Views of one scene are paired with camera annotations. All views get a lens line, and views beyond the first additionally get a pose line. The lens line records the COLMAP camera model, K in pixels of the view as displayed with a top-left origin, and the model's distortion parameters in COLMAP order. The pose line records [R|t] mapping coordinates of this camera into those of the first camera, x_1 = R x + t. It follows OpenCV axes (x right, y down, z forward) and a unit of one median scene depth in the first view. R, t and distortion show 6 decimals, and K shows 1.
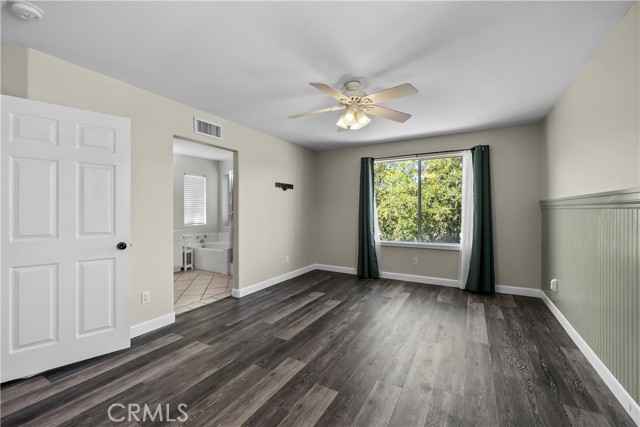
lens RADIAL K [[266.7, 0, 320.0], [0, 266.7, 209.4], [0, 0, 1]] dist [-0.004607, -0.000081]
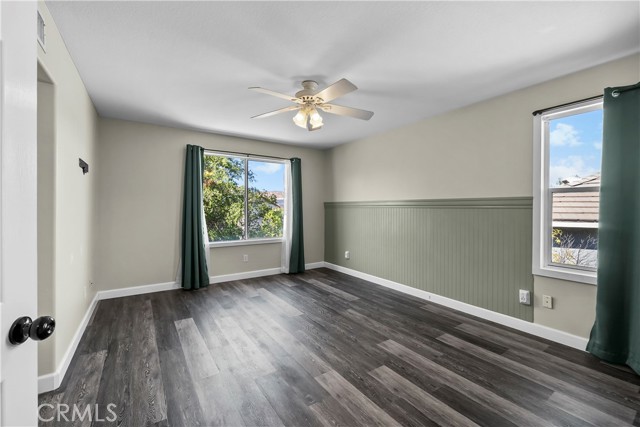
lens RADIAL K [[266.7, 0, 320.0], [0, 266.7, 210.2], [0, 0, 1]] dist [-0.004607, -0.000081]
pose [[0.440494, -0.005926, 0.897736, -0.508512], [-0.002484, 0.999966, 0.007819, 0.000927], [-0.897752, -0.005675, 0.440465, 0.346795]]
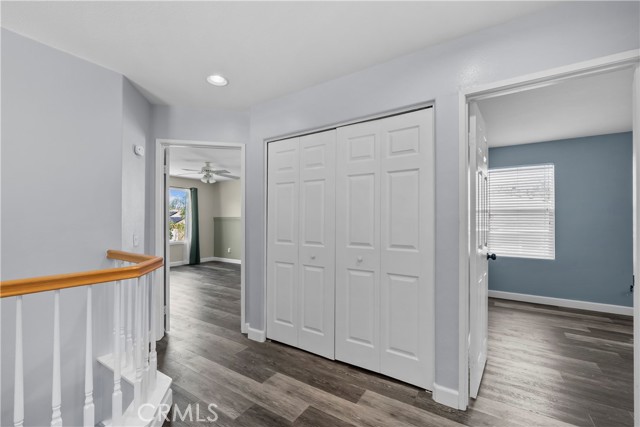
lens RADIAL K [[266.7, 0, 316.8], [0, 266.7, 217.2], [0, 0, 1]] dist [-0.004607, -0.000081]
pose [[0.078084, 0.005209, 0.996933, -1.283872], [-0.002341, 0.999985, -0.005041, -0.020896], [-0.996944, -0.001941, 0.078095, -0.032699]]
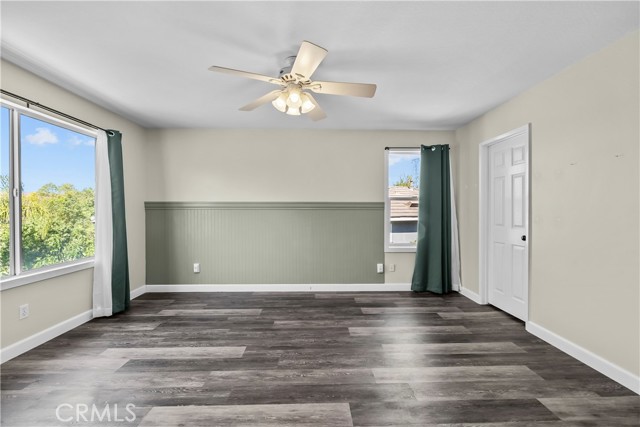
lens RADIAL K [[266.7, 0, 318.9], [0, 266.7, 214.4], [0, 0, 1]] dist [-0.004607, -0.000081]
pose [[-0.516872, -0.013353, 0.855958, -0.425717], [0.000148, 0.999877, 0.015687, 0.002419], [-0.856063, 0.008235, -0.516807, 0.916621]]
